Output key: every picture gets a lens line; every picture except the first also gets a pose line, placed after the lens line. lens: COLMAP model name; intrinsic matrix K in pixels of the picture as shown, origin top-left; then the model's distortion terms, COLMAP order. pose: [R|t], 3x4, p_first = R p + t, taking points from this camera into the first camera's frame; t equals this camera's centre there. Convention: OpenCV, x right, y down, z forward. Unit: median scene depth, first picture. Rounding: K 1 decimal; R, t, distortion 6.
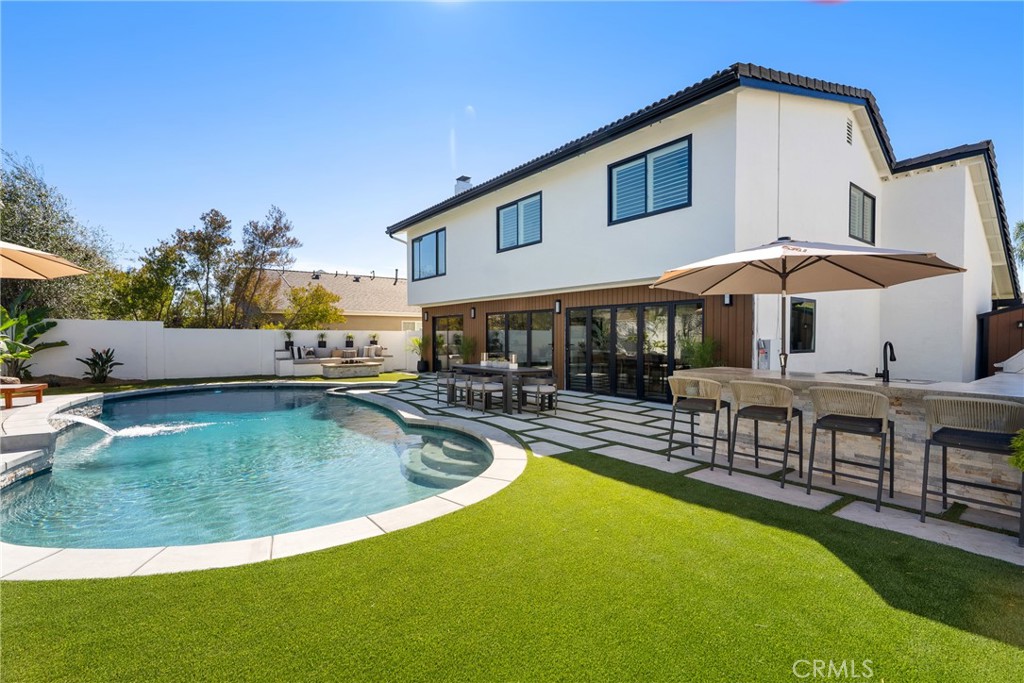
lens RADIAL K [[459.8, 0, 516.0], [0, 459.8, 341.7], [0, 0, 1]] dist [-0.001168, -0.000143]
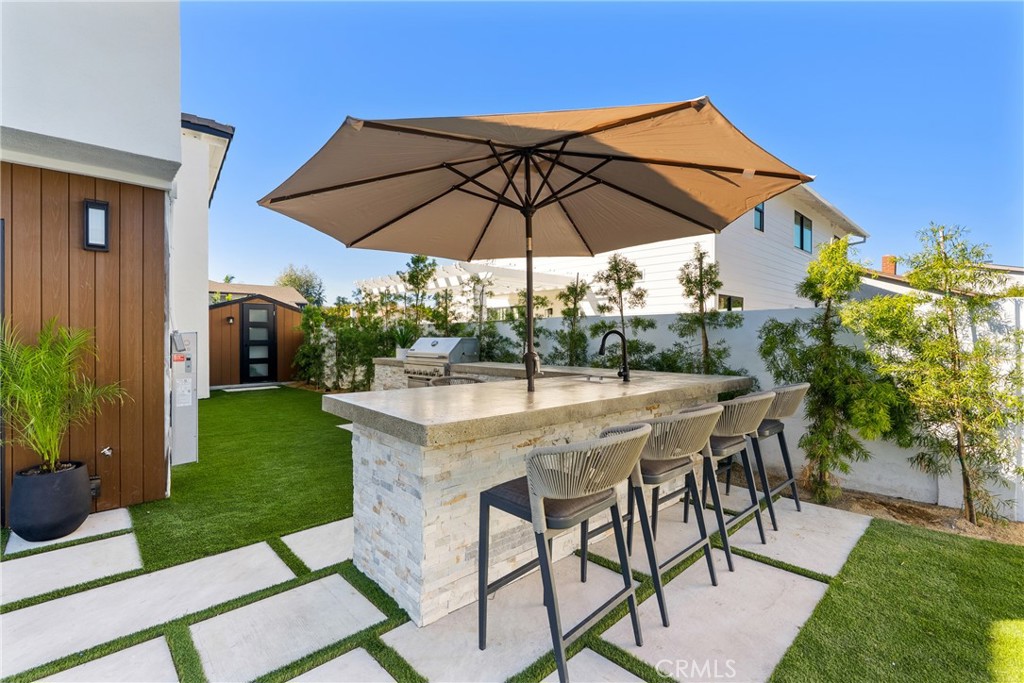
lens RADIAL K [[467.7, 0, 501.5], [0, 467.7, 337.1], [0, 0, 1]] dist [-0.004232, -0.000257]
pose [[-0.077774, -0.005027, 0.996958, 0.010248], [0.014309, 0.999879, 0.006157, 0.001066], [-0.996868, 0.014744, -0.077693, 0.351759]]
